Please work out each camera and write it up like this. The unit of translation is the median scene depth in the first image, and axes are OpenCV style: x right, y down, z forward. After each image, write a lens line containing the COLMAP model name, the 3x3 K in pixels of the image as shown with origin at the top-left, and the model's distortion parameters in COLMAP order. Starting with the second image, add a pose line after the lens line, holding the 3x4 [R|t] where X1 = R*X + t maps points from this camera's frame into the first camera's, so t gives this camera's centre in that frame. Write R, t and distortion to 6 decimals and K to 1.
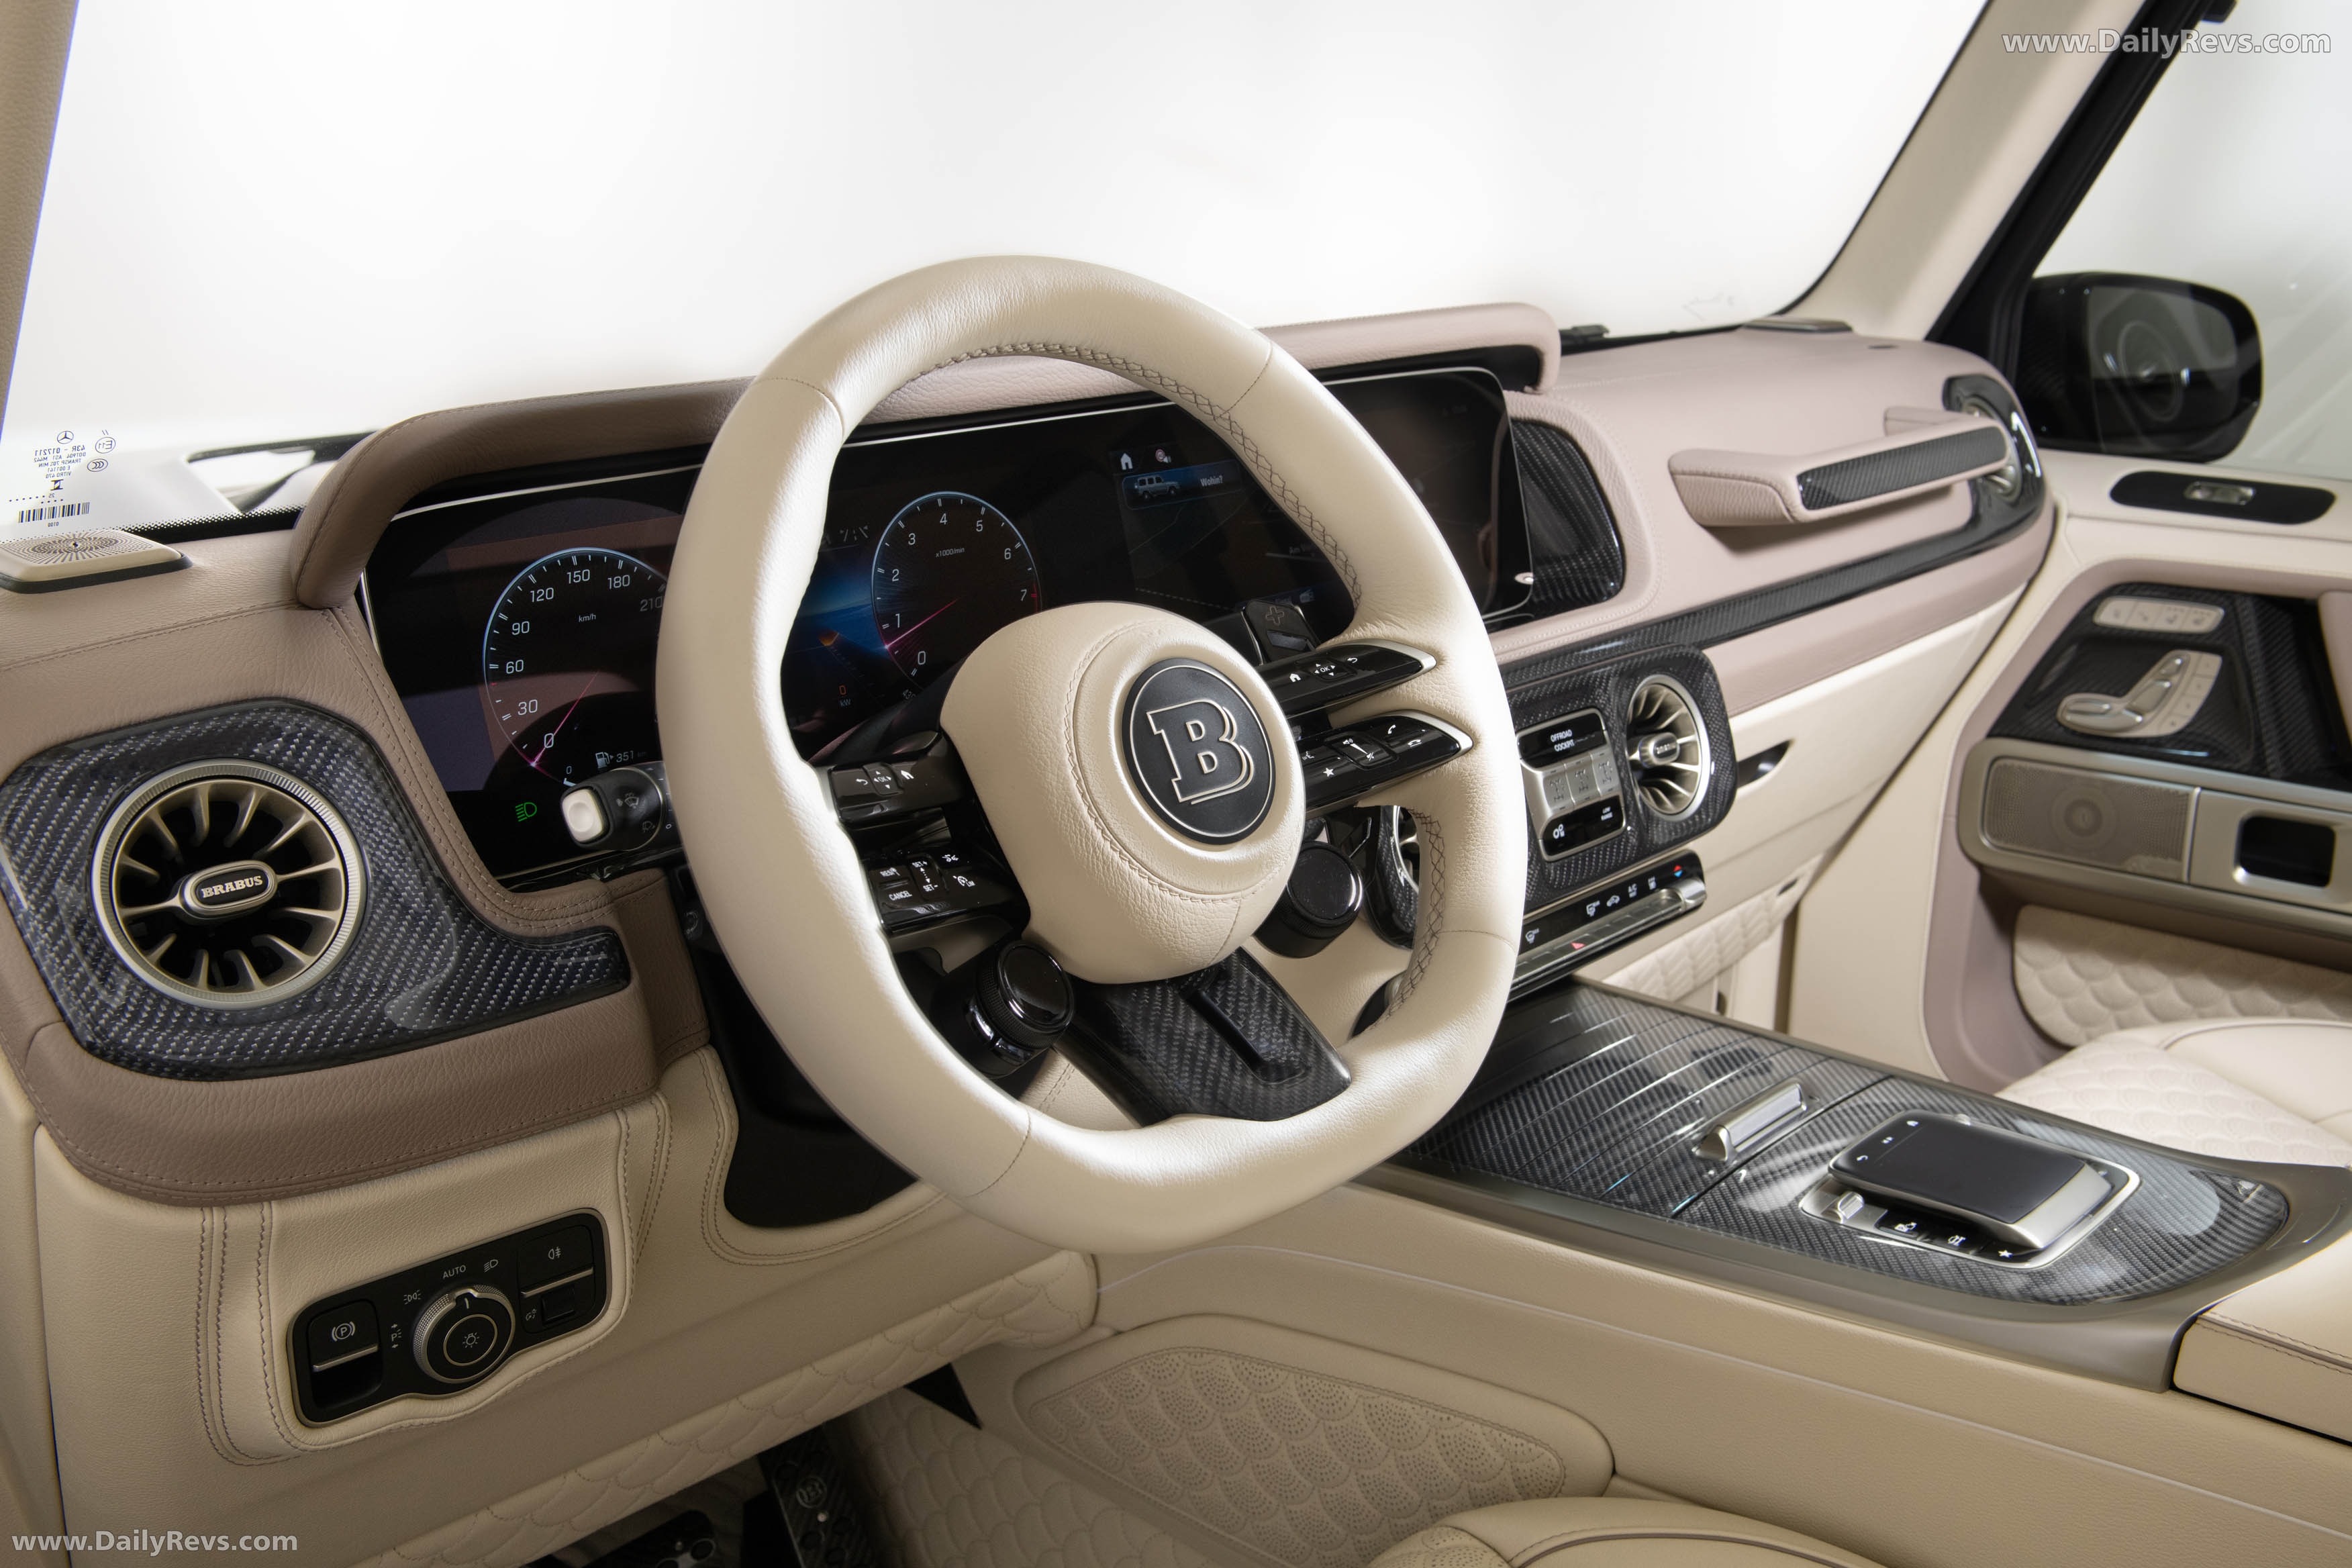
lens RADIAL K [[2099.7, 0, 1158.2], [0, 2099.7, 808.9], [0, 0, 1]] dist [0.028698, -0.041692]
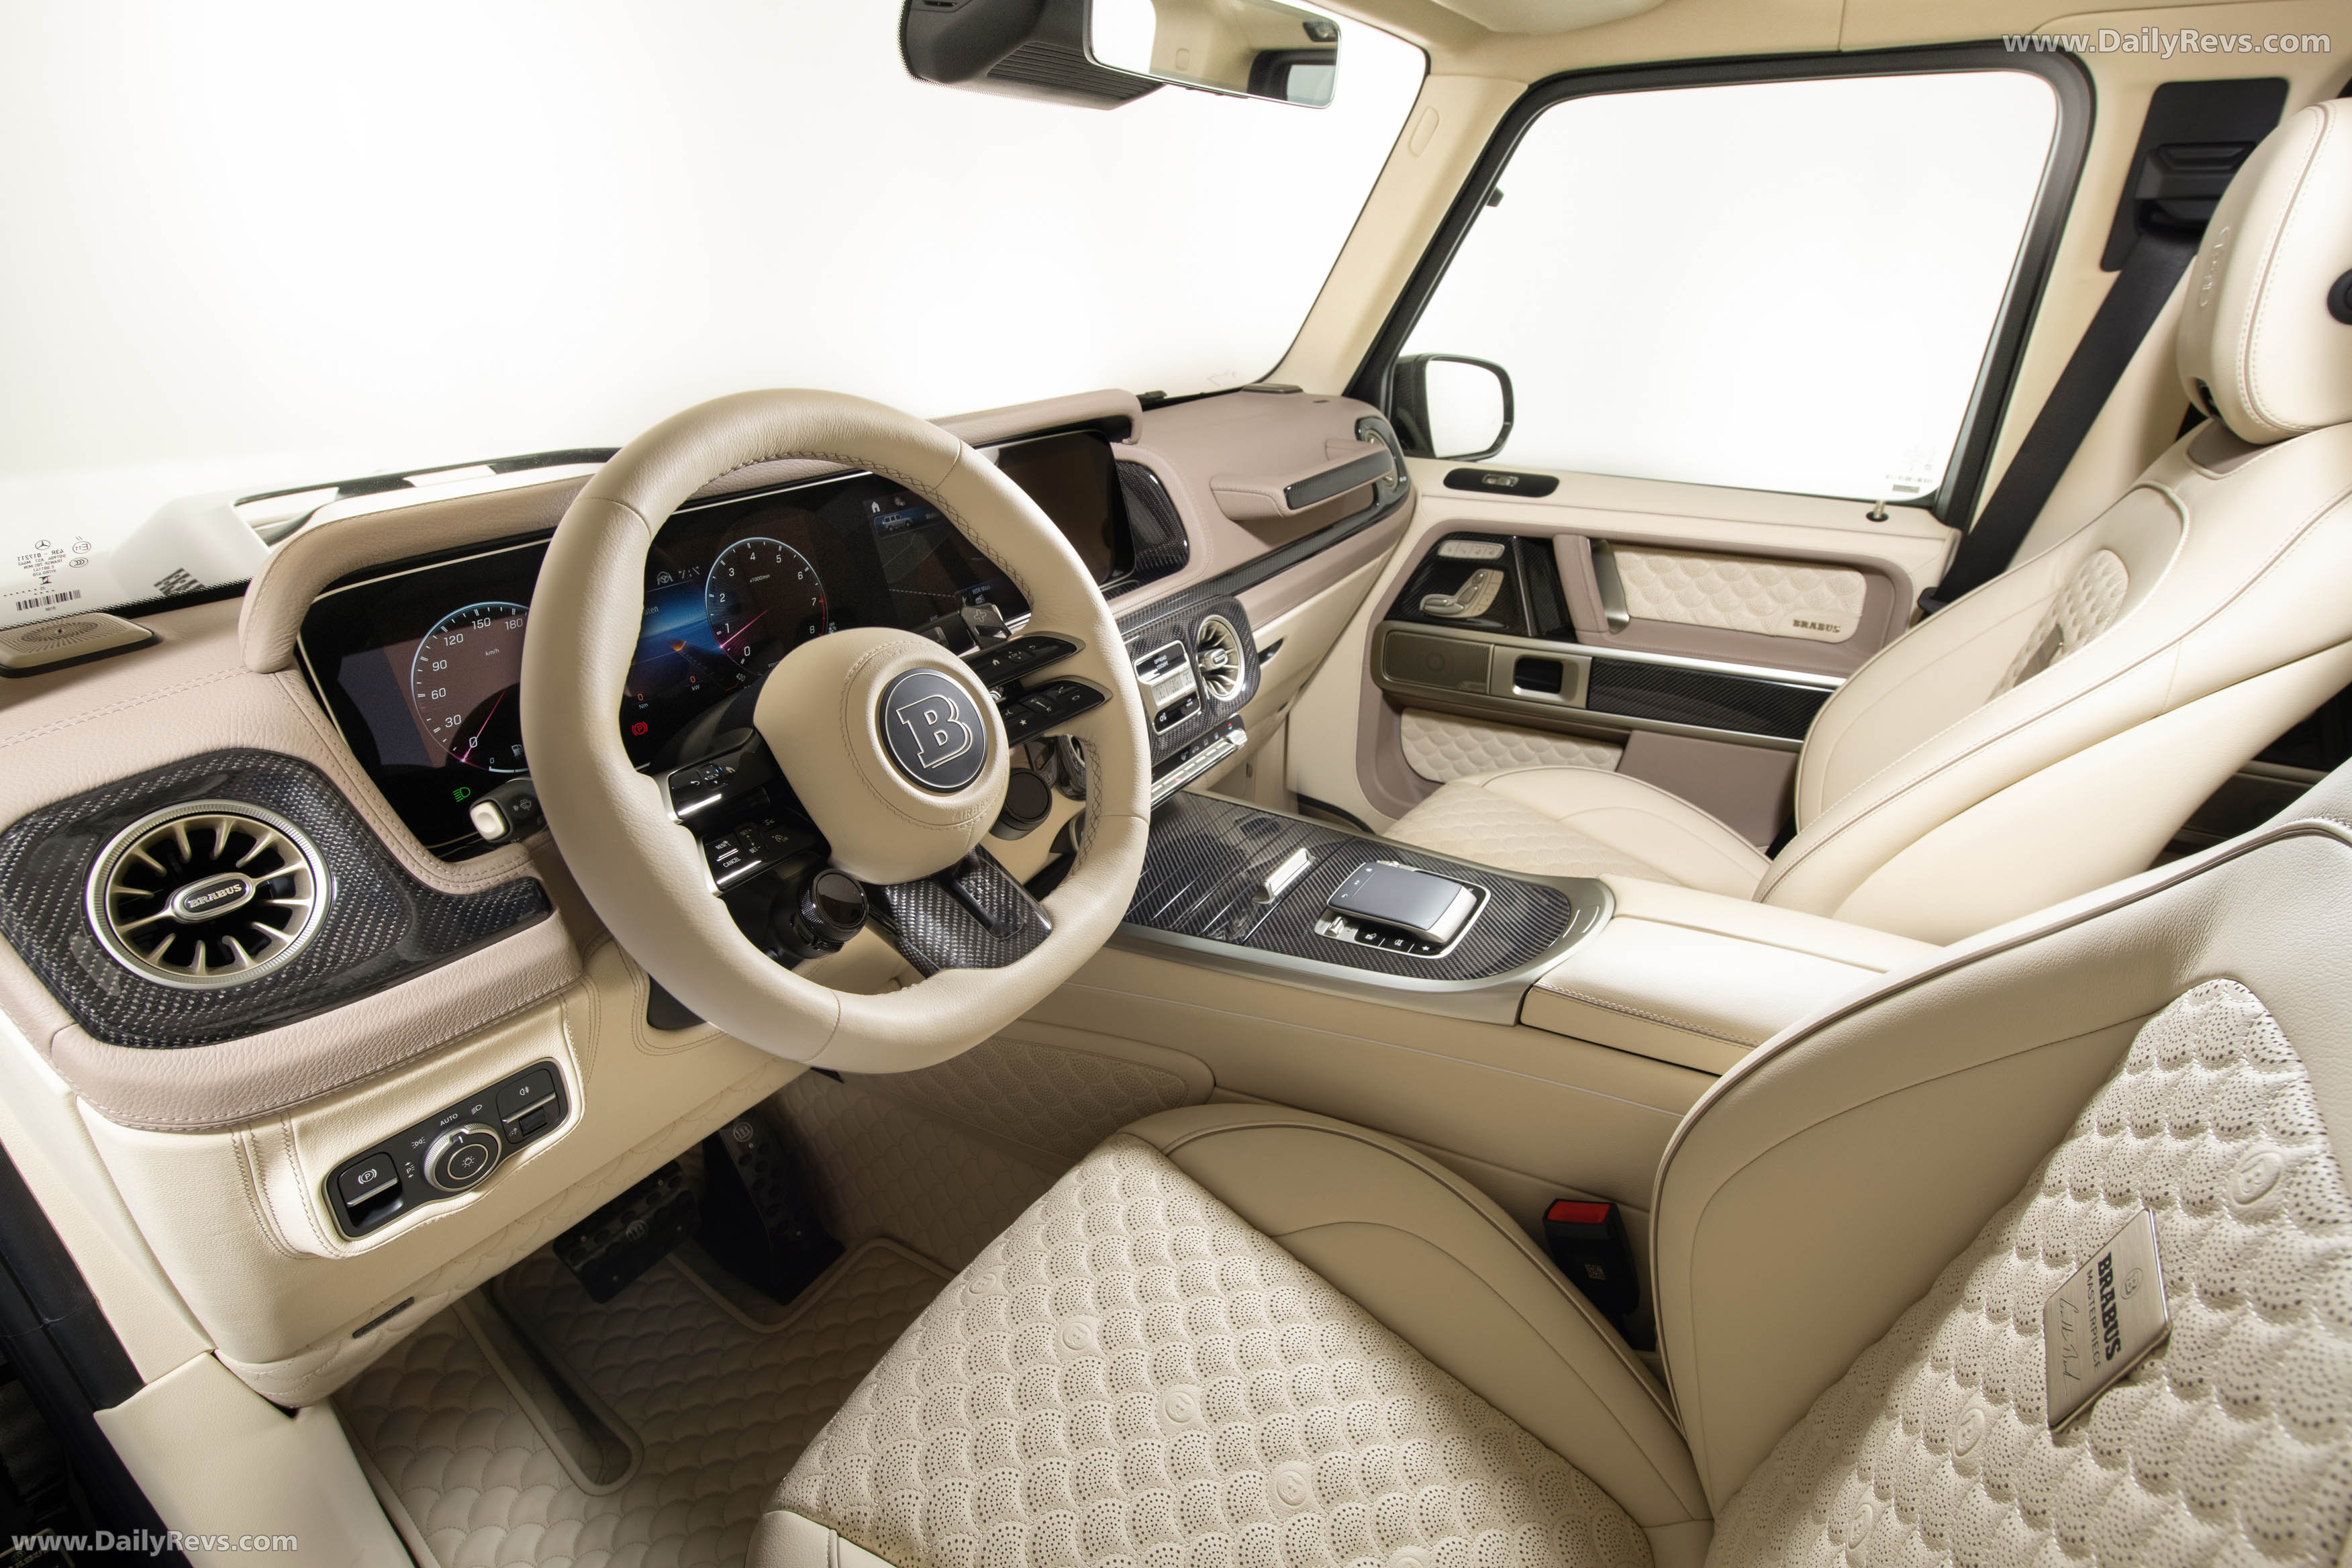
lens RADIAL K [[1123.5, 0, 1169.1], [0, 1123.5, 767.3], [0, 0, 1]] dist [-0.000304, -0.003802]
pose [[0.976214, -0.089691, 0.197387, 0.019396], [0.065305, 0.989780, 0.126768, -0.080600], [-0.206740, -0.110862, 0.972095, 0.157059]]
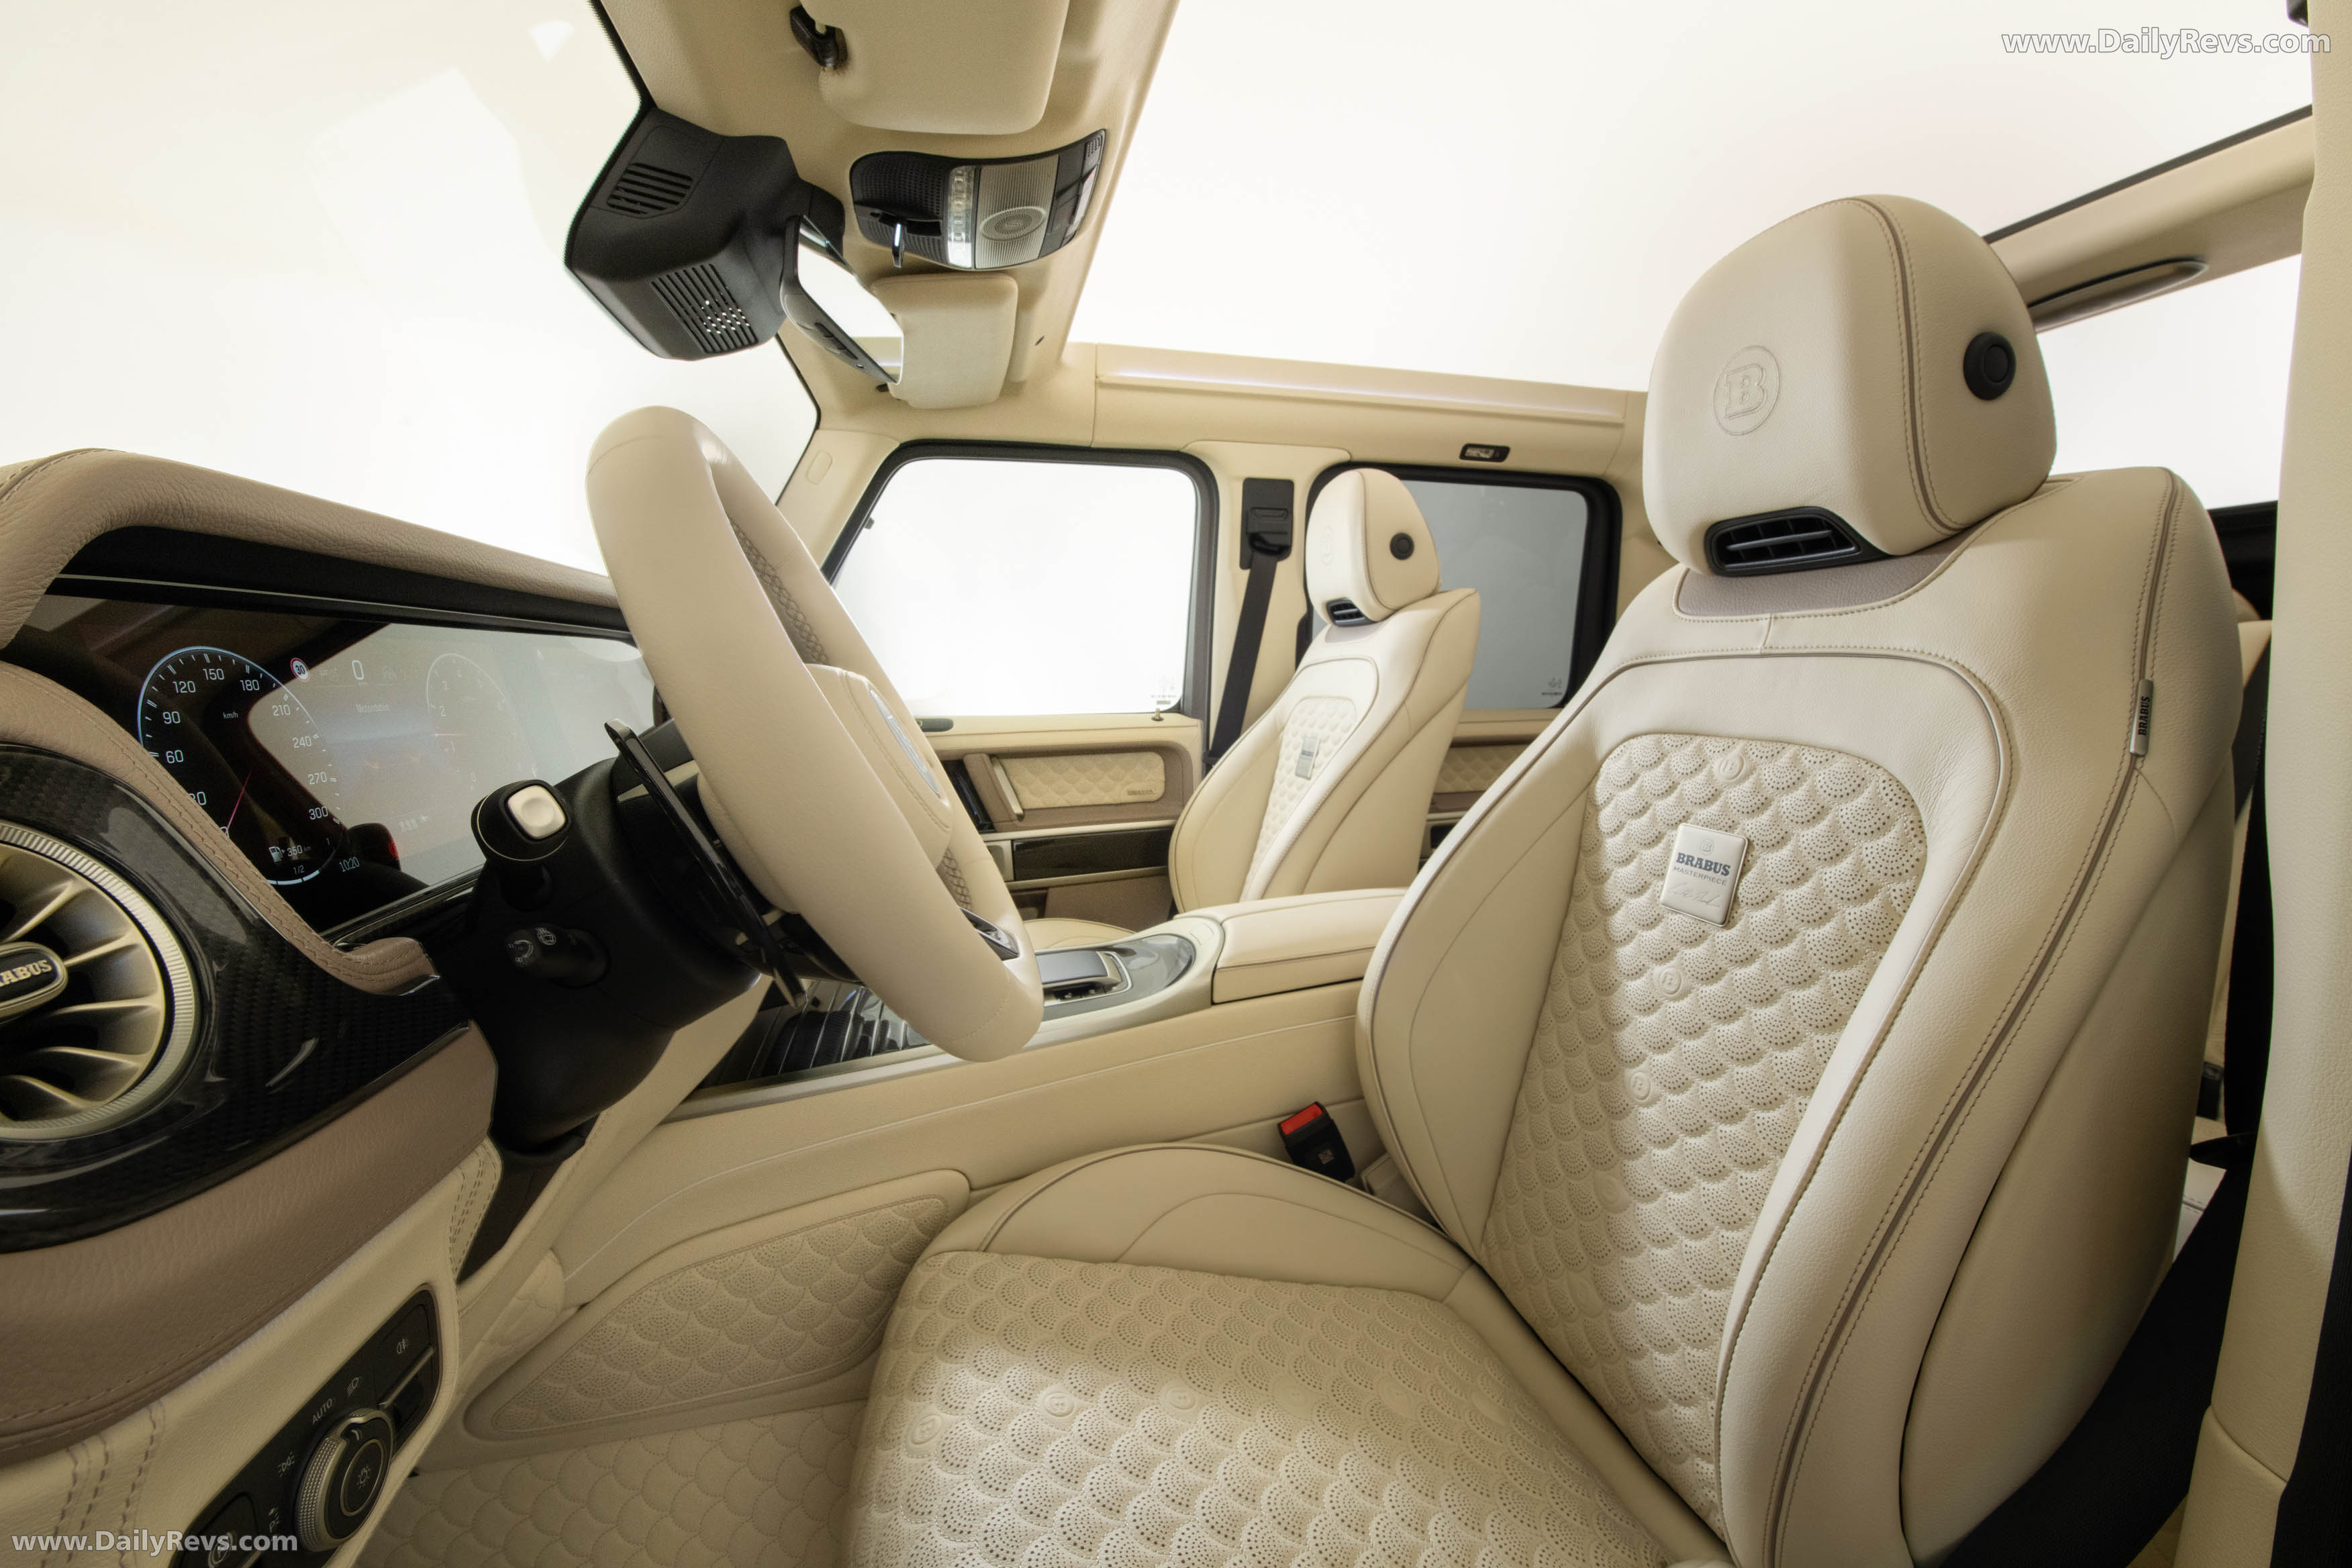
lens RADIAL K [[931.8, 0, 1153.0], [0, 931.8, 782.3], [0, 0, 1]] dist [-0.015090, -0.000527]
pose [[0.532791, -0.095633, 0.840826, -0.407811], [0.261385, 0.963607, -0.056030, 0.076803], [-0.804867, 0.249631, 0.538398, 0.431348]]
